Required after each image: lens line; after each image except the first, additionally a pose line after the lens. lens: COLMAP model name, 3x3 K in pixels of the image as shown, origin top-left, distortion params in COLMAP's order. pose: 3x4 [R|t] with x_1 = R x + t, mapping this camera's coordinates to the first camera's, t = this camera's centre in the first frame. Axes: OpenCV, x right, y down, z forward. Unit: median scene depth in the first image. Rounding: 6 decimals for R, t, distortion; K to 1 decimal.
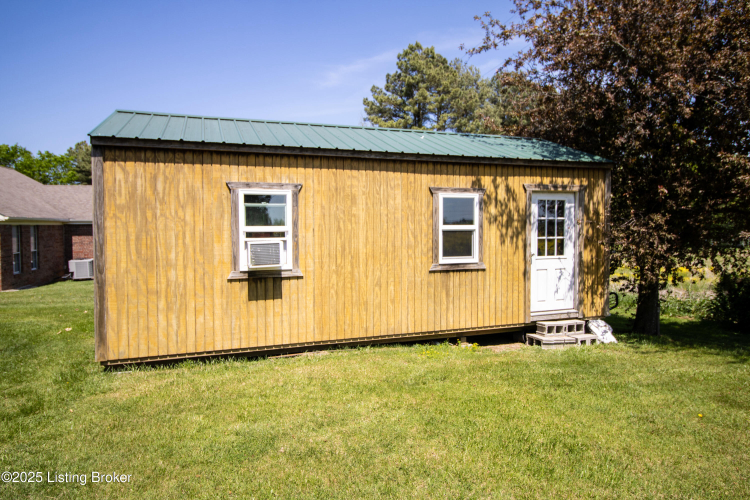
lens RADIAL K [[490.8, 0, 379.5], [0, 490.8, 246.3], [0, 0, 1]] dist [0.006009, -0.000599]
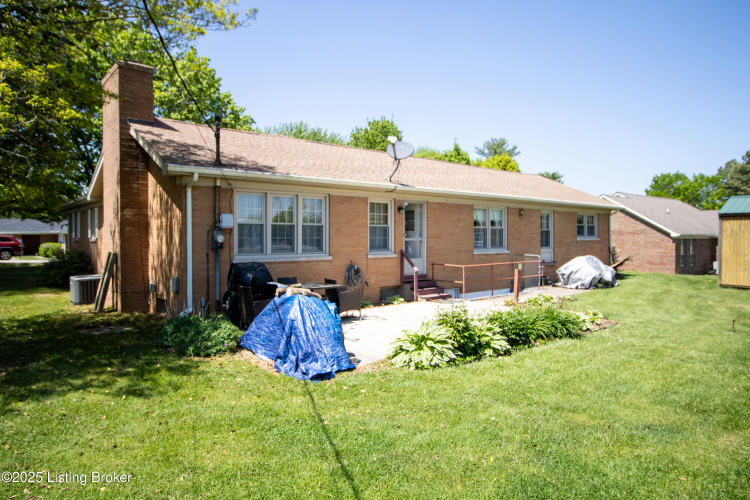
lens RADIAL K [[490.8, 0, 379.7], [0, 490.8, 248.0], [0, 0, 1]] dist [0.006009, -0.000599]
pose [[0.394793, 0.016400, -0.918624, 0.358093], [-0.032692, 0.999458, 0.003793, 0.014762], [0.918188, 0.028534, 0.395115, -0.549517]]
